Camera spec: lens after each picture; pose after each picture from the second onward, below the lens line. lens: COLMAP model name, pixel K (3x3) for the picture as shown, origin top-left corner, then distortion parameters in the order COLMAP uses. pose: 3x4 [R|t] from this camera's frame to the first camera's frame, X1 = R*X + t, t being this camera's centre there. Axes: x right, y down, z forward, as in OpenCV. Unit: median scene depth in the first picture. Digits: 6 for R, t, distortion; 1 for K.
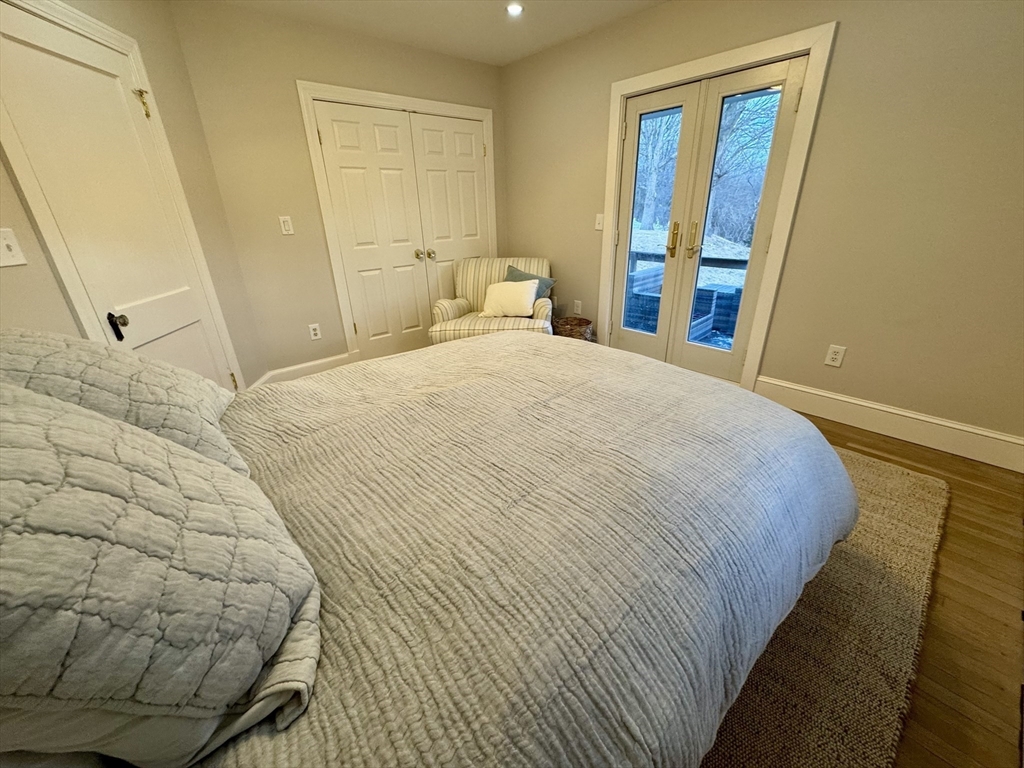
lens RADIAL K [[416.3, 0, 512.0], [0, 416.3, 384.0], [0, 0, 1]] dist [-0.016065, 0.001301]
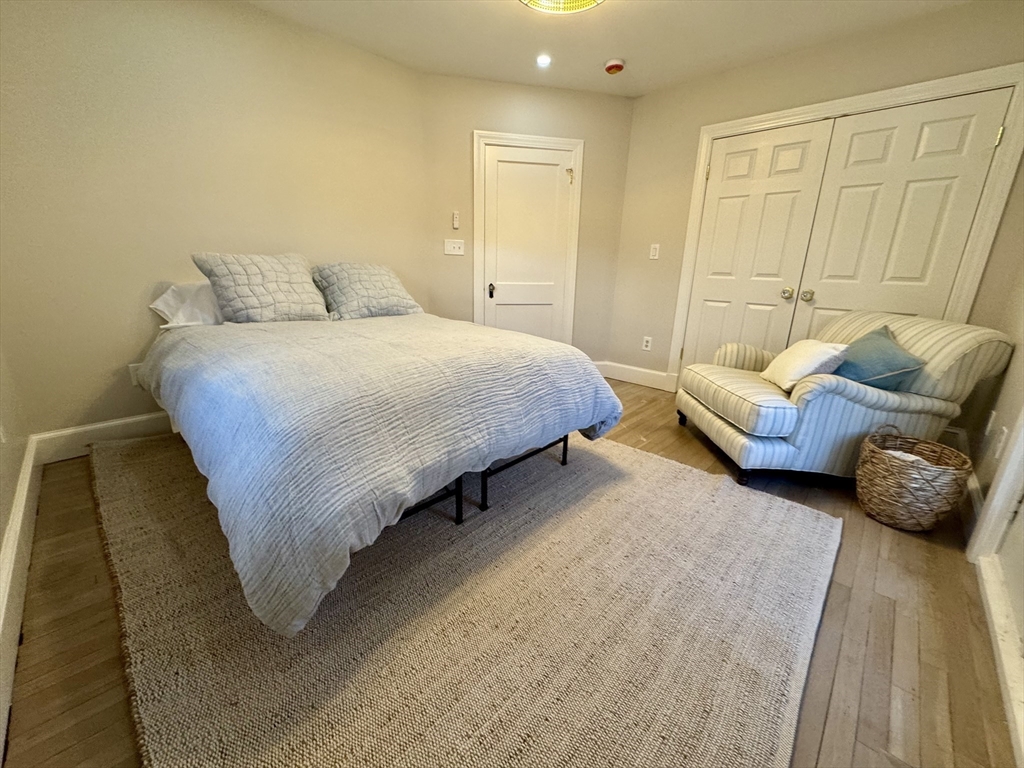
lens RADIAL K [[416.3, 0, 512.0], [0, 416.3, 384.0], [0, 0, 1]] dist [-0.016065, 0.001301]
pose [[0.056015, 0.294378, -0.954046, 0.611406], [-0.410771, 0.877725, 0.246711, -0.154376], [0.910016, 0.378075, 0.170088, 0.500428]]
